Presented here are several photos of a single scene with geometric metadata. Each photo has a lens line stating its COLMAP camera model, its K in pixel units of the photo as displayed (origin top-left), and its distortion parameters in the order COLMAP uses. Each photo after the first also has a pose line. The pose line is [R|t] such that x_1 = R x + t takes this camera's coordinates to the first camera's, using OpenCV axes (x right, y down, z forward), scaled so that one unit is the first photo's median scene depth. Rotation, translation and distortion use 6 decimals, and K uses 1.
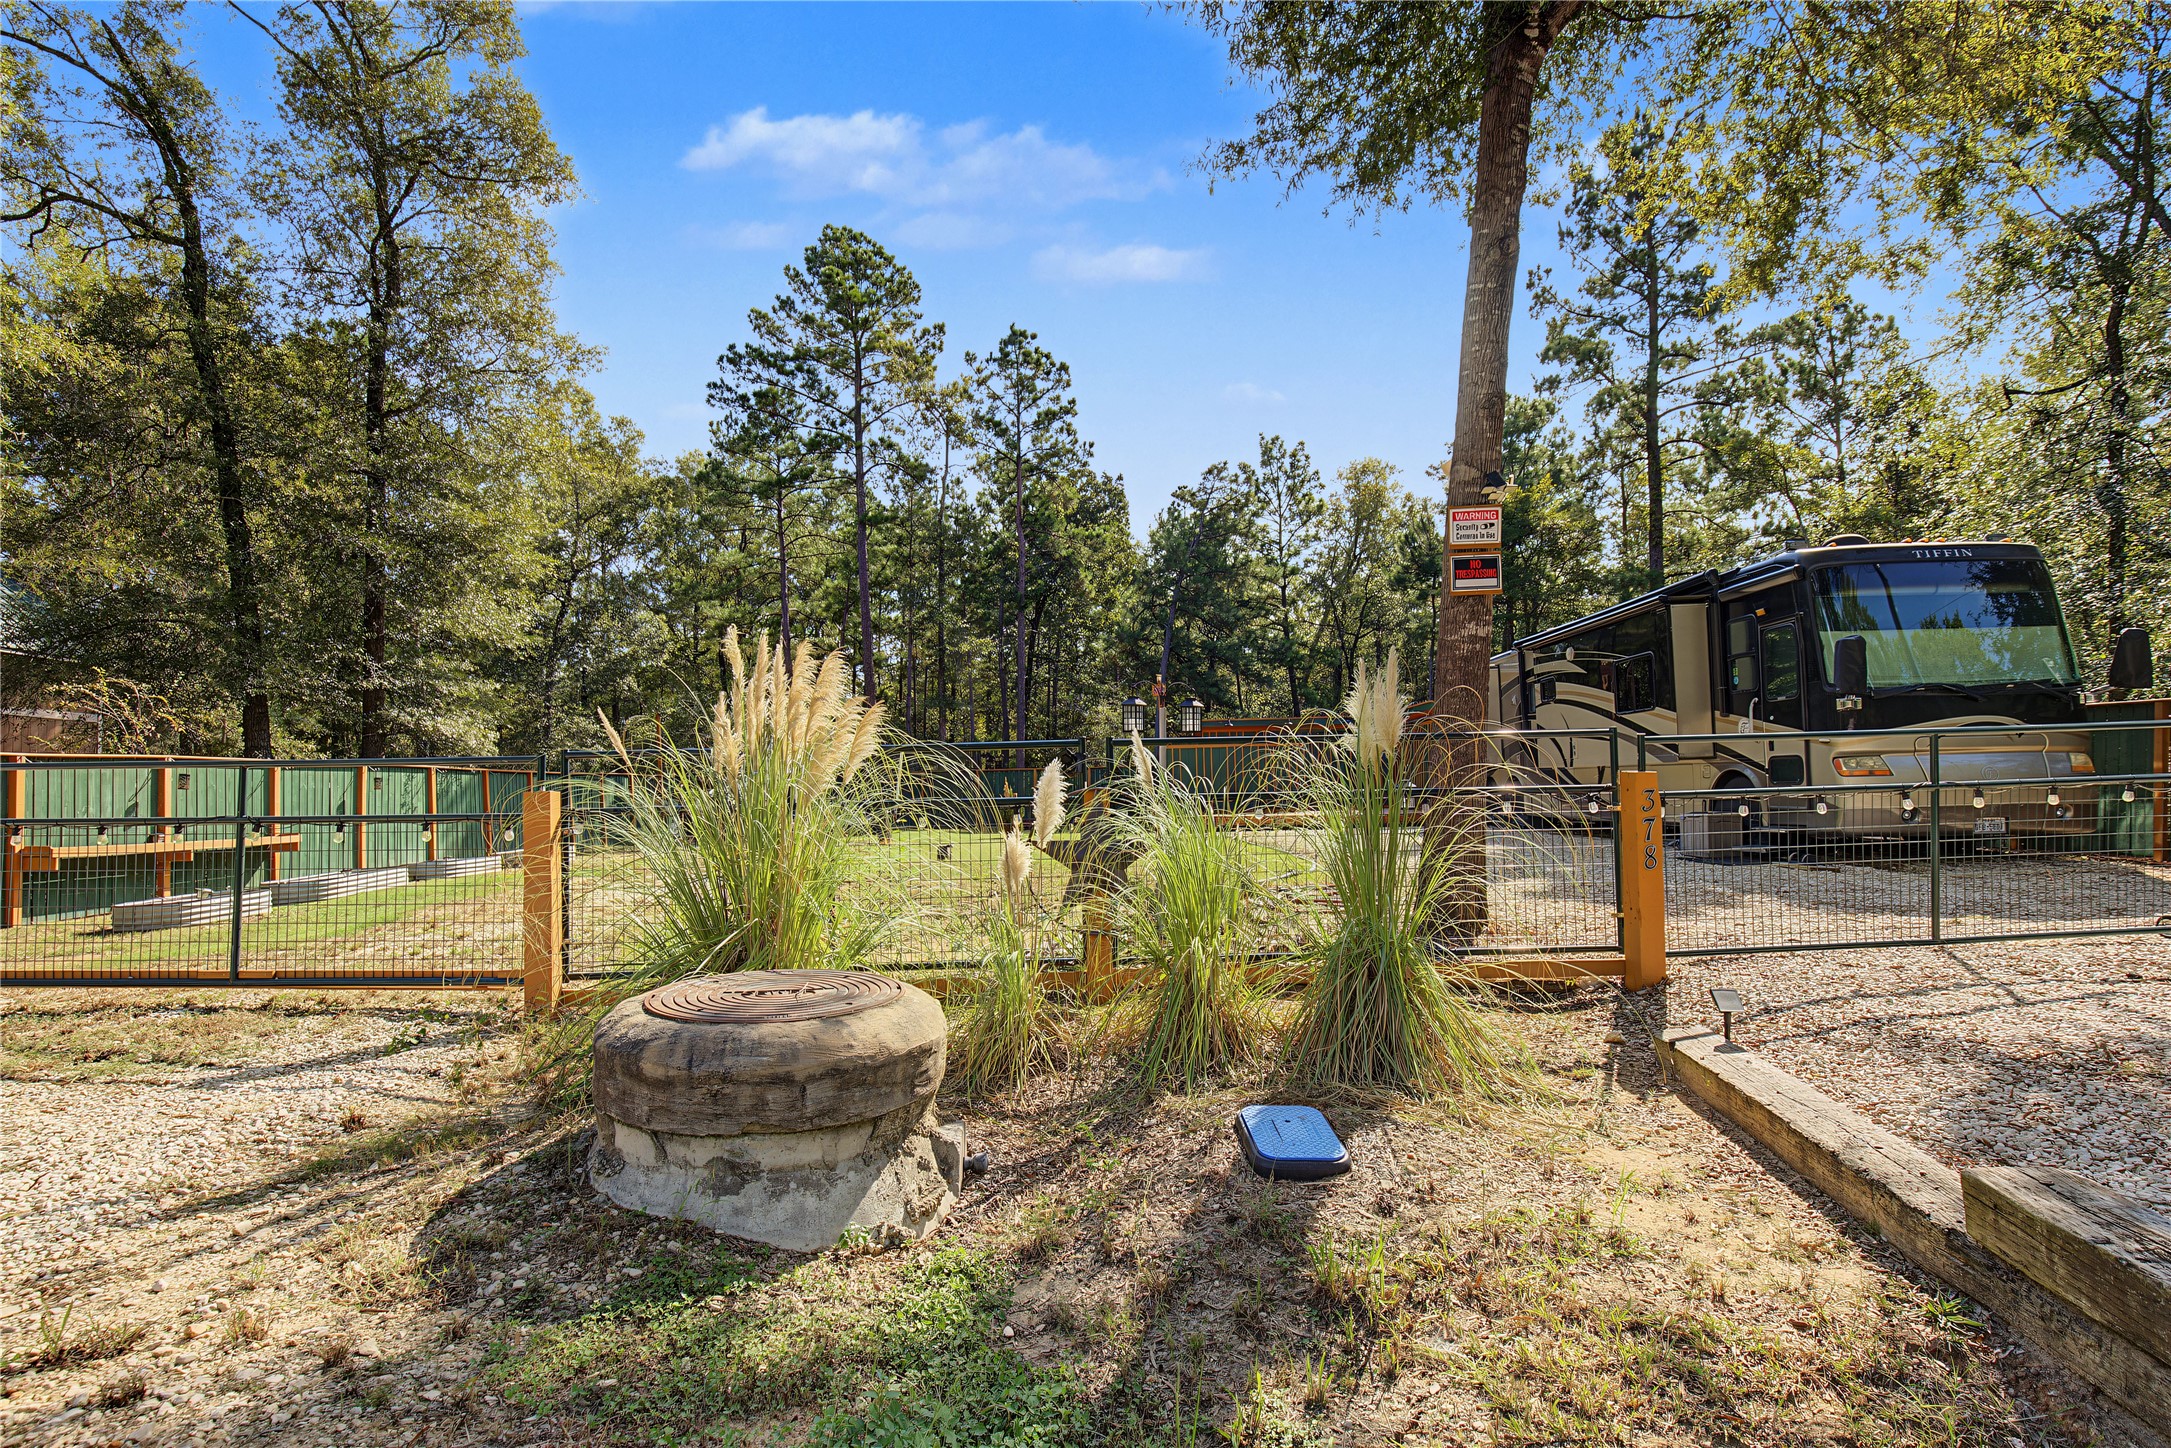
lens RADIAL K [[991.4, 0, 1089.5], [0, 991.4, 788.9], [0, 0, 1]] dist [-0.024158, -0.000393]
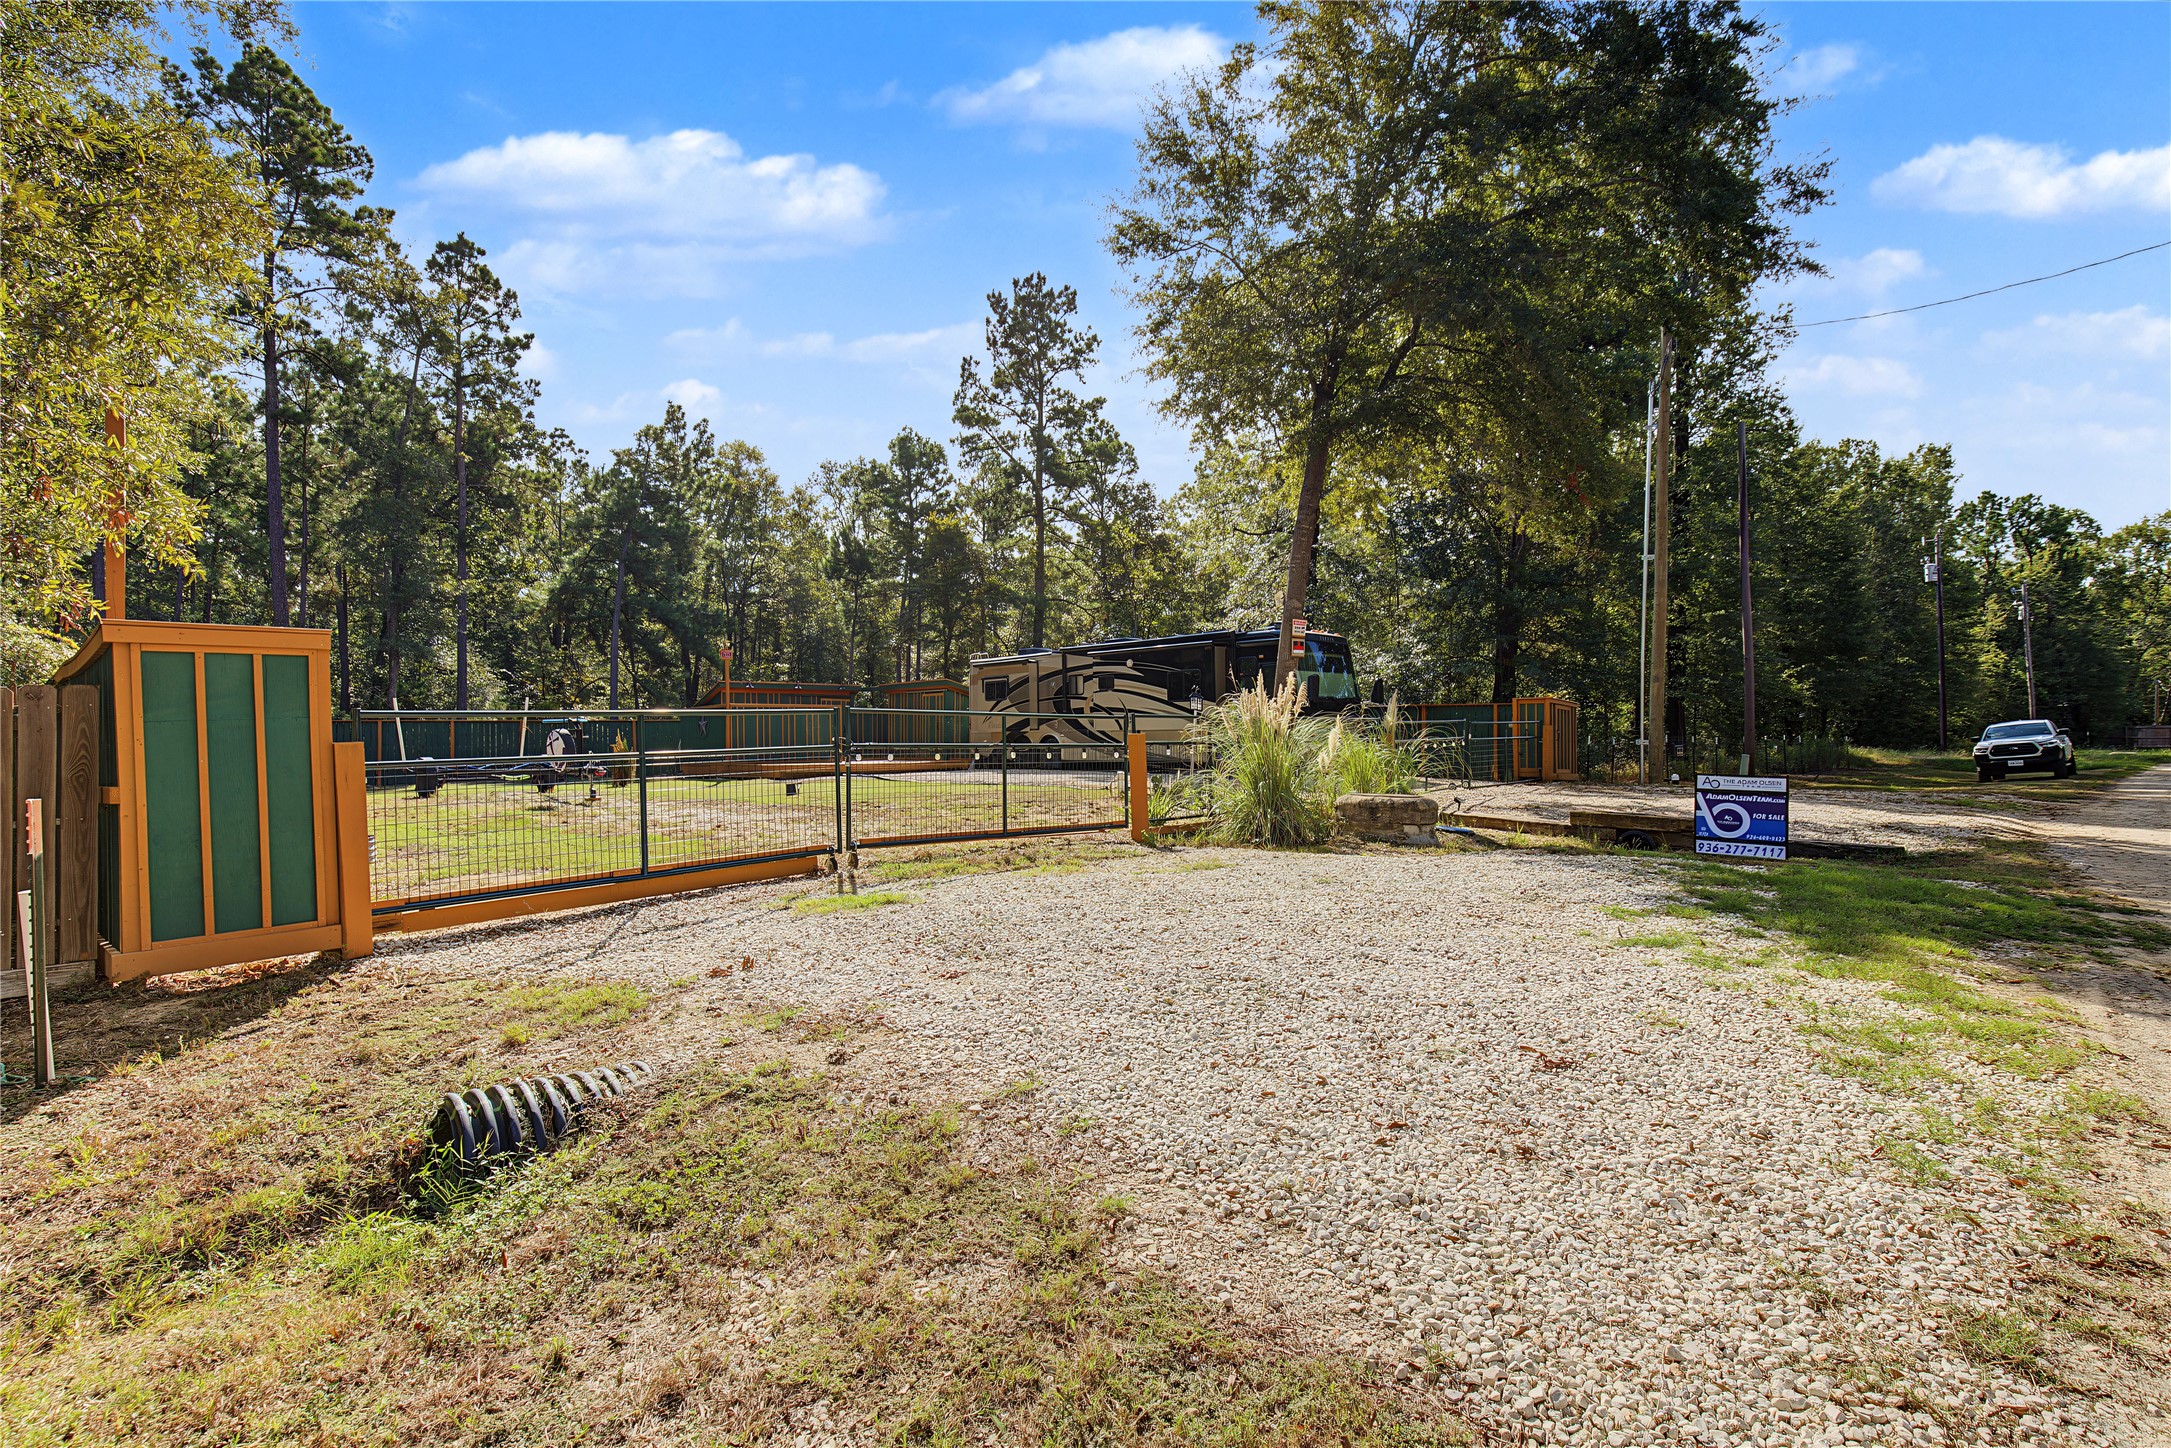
lens RADIAL K [[996.5, 0, 1094.9], [0, 996.5, 728.8], [0, 0, 1]] dist [-0.001137, -0.000459]
pose [[0.702032, 0.022596, 0.711787, -0.320186], [-0.006340, 0.999655, -0.025481, 0.008871], [-0.712117, 0.013376, 0.701933, -0.062847]]
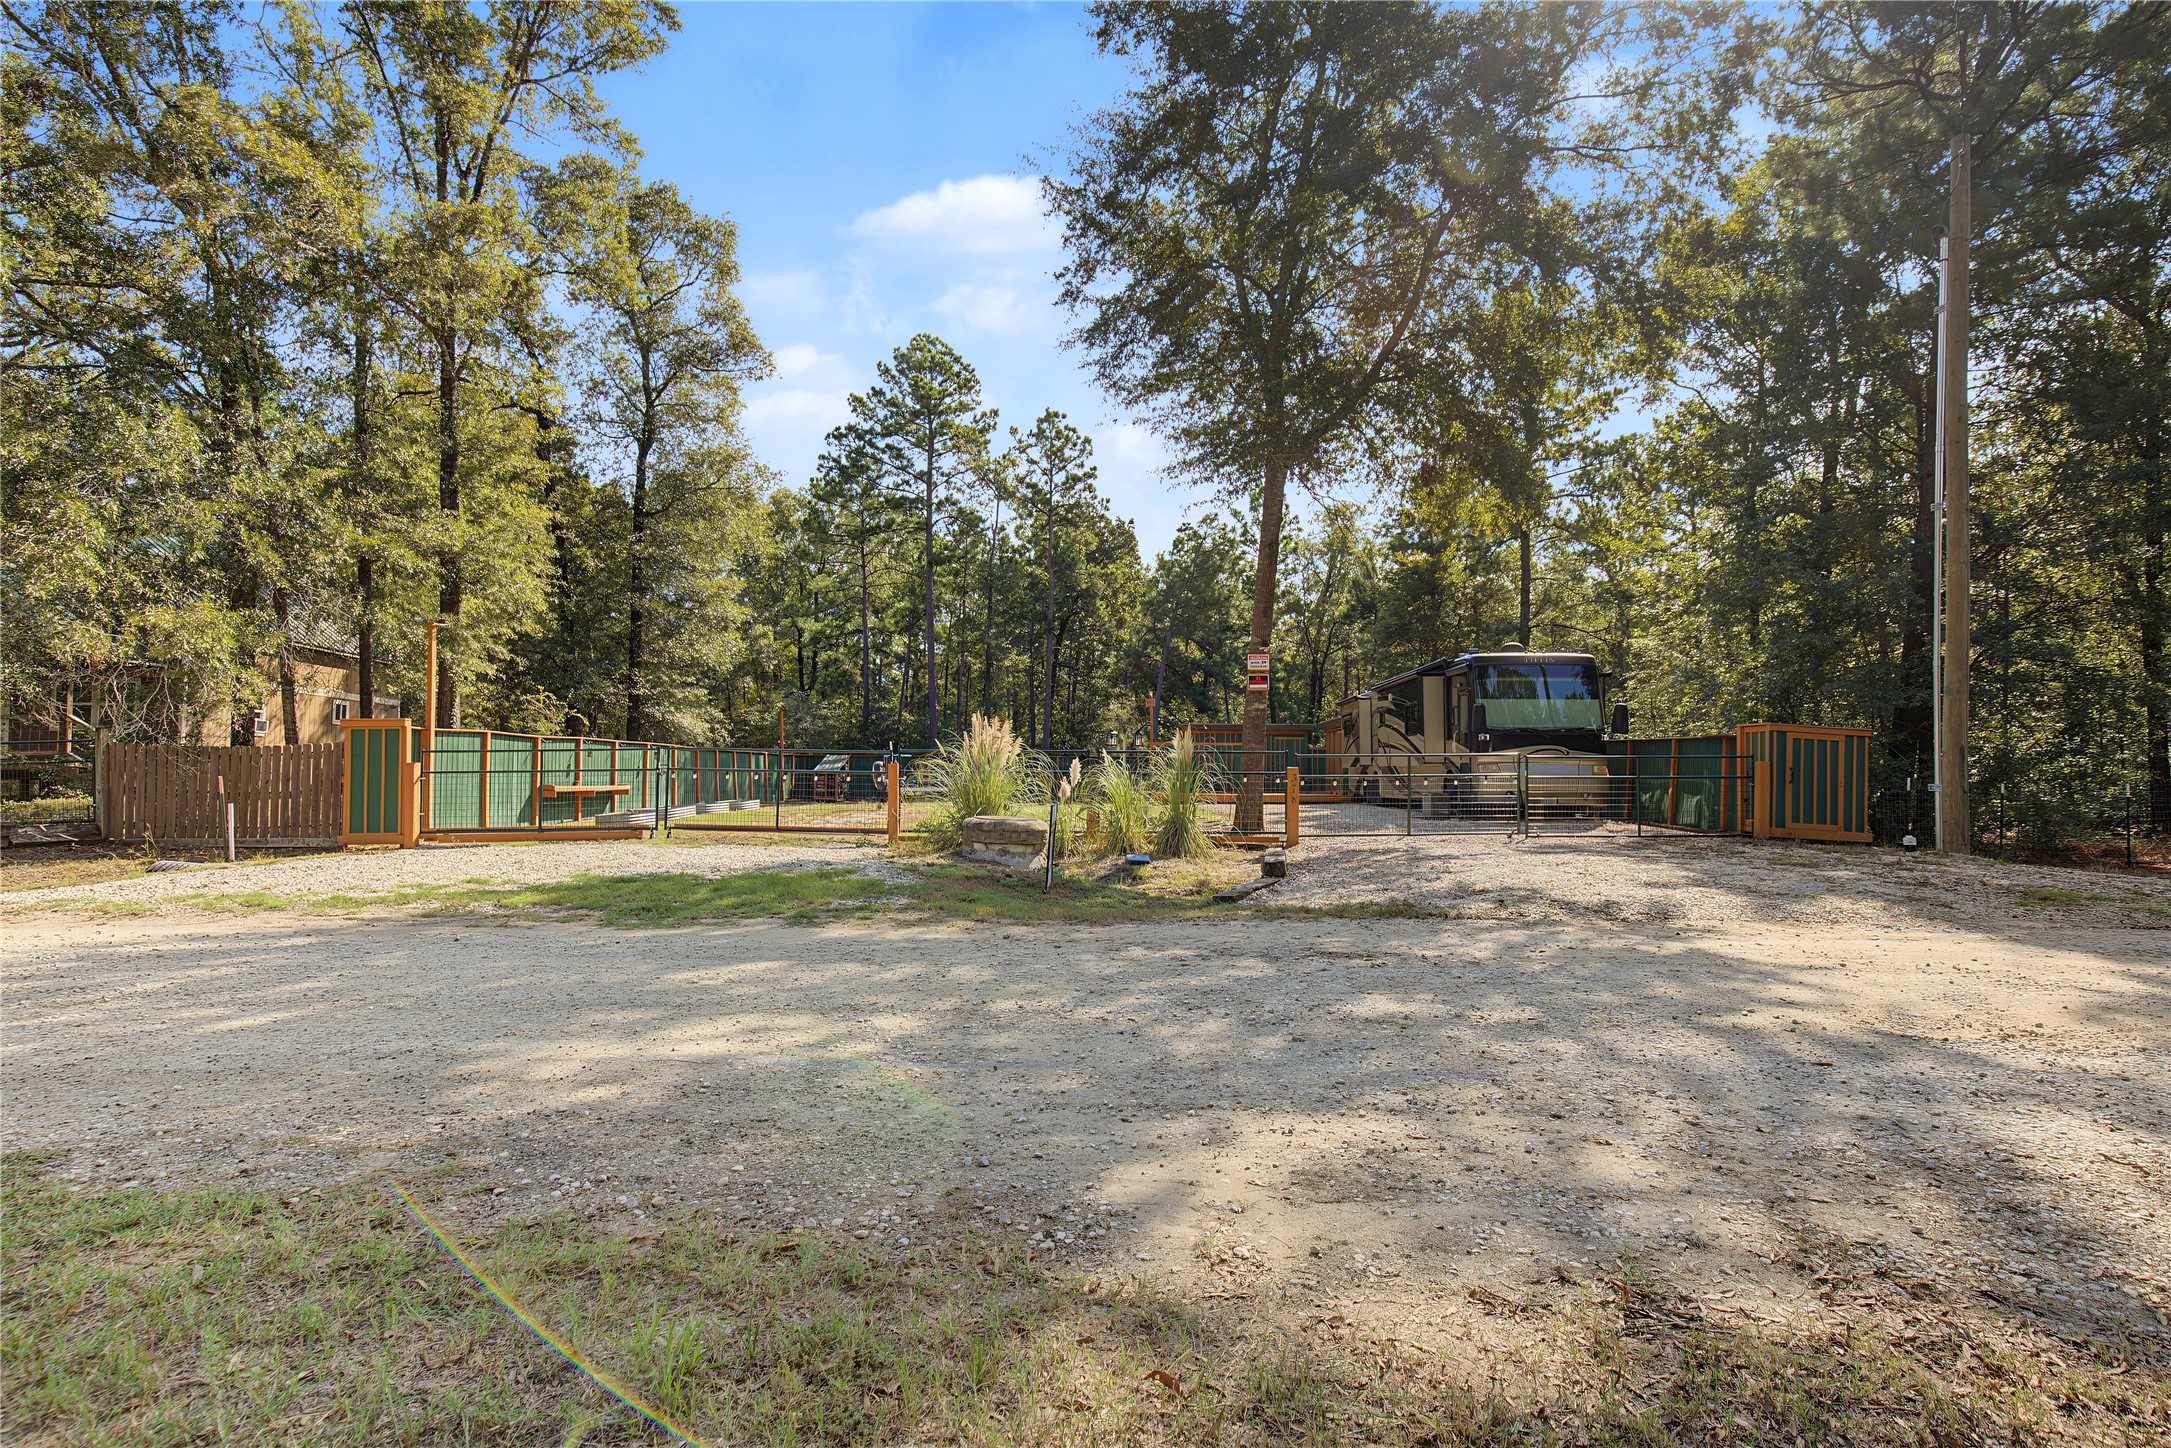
lens RADIAL K [[972.8, 0, 1077.6], [0, 972.8, 777.7], [0, 0, 1]] dist [0.000777, 0.000014]
pose [[0.999141, 0.033012, -0.025049, 0.004702], [-0.032944, 0.999452, 0.003113, 0.003188], [0.025138, -0.002285, 0.999681, -0.264643]]
